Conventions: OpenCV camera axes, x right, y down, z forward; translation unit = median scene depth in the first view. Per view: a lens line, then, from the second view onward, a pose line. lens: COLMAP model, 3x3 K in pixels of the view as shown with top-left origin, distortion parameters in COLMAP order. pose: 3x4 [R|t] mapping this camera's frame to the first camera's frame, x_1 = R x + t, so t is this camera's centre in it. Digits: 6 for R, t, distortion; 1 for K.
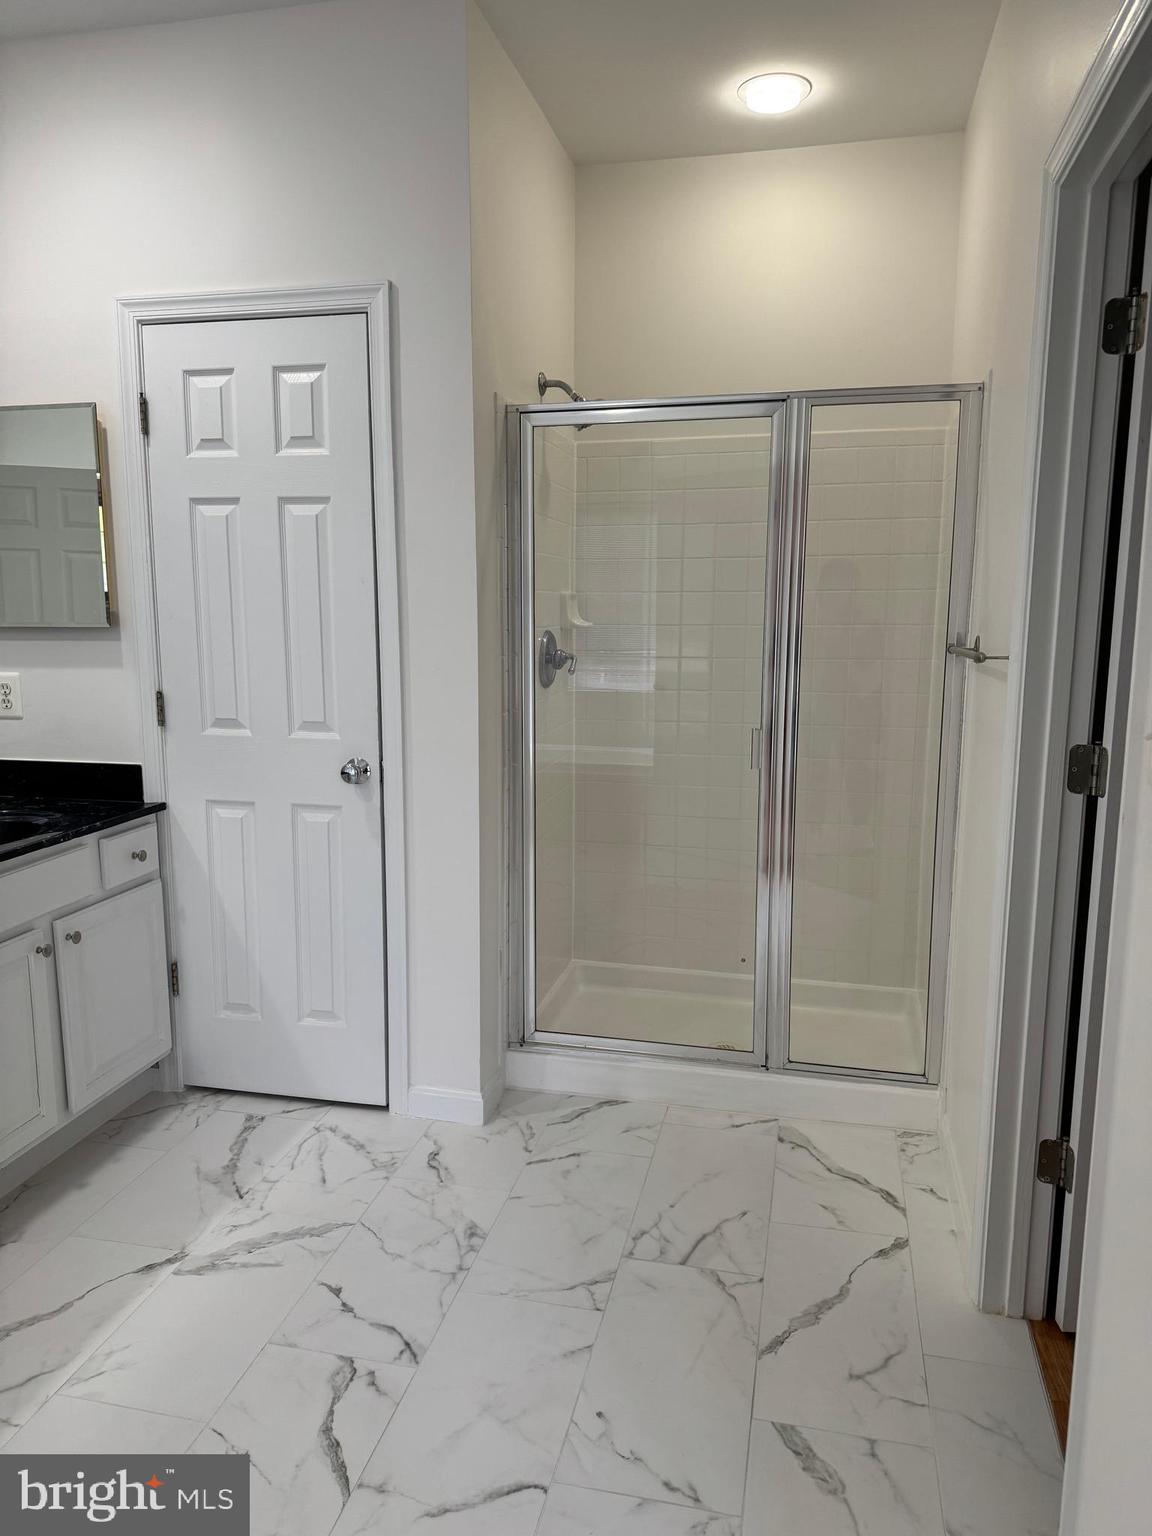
lens RADIAL K [[1051.3, 0, 576.0], [0, 1051.3, 768.0], [0, 0, 1]] dist [-0.019797, -0.016245]
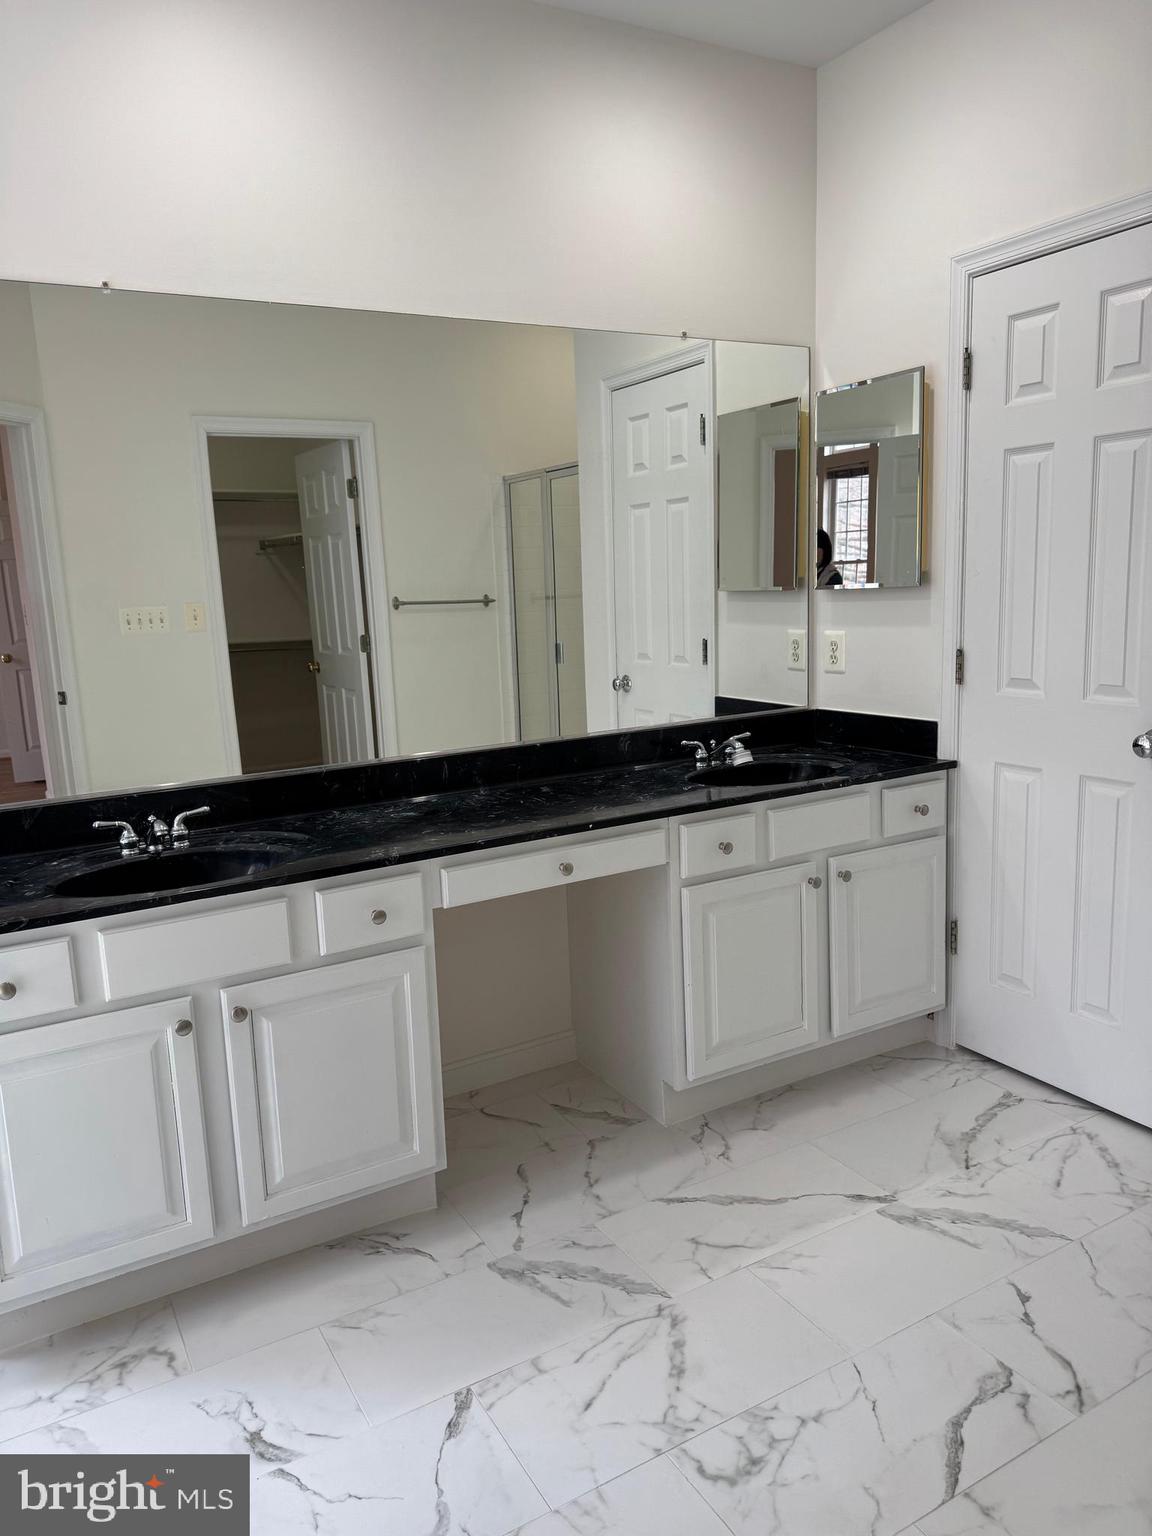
lens RADIAL K [[1051.3, 0, 576.0], [0, 1051.3, 768.0], [0, 0, 1]] dist [-0.019797, -0.016245]
pose [[0.655350, 0.096906, -0.749083, 0.126127], [-0.070769, 0.995251, 0.066838, -0.001177], [0.752002, 0.009210, 0.659096, 0.070527]]
